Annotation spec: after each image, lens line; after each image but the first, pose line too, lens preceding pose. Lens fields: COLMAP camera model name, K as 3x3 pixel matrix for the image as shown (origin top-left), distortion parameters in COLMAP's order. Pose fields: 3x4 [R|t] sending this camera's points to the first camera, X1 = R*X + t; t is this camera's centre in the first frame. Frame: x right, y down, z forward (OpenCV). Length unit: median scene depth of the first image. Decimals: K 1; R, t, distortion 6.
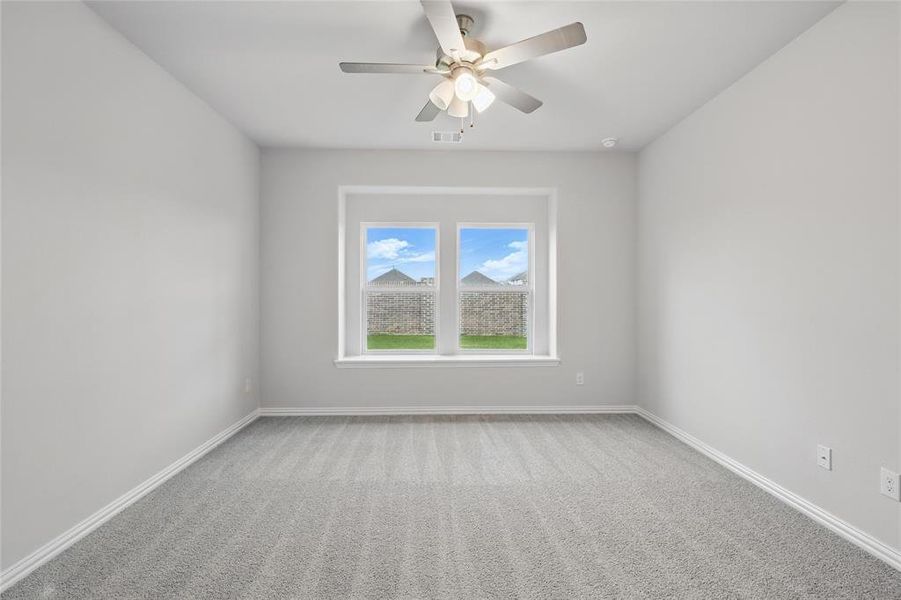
lens RADIAL K [[400.0, 0, 450.7], [0, 400.0, 298.7], [0, 0, 1]] dist [0.003214, 0.000020]
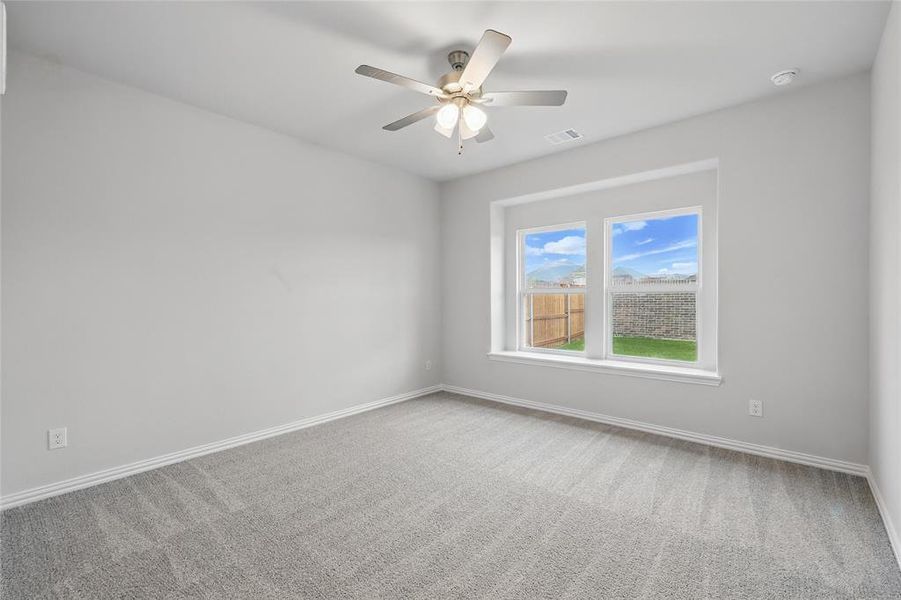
lens RADIAL K [[400.0, 0, 450.7], [0, 400.0, 298.7], [0, 0, 1]] dist [0.003214, 0.000020]
pose [[0.731539, -0.004001, -0.681787, 0.400118], [0.002985, 0.999992, -0.002665, -0.001046], [0.681793, -0.000086, 0.731546, 0.070773]]
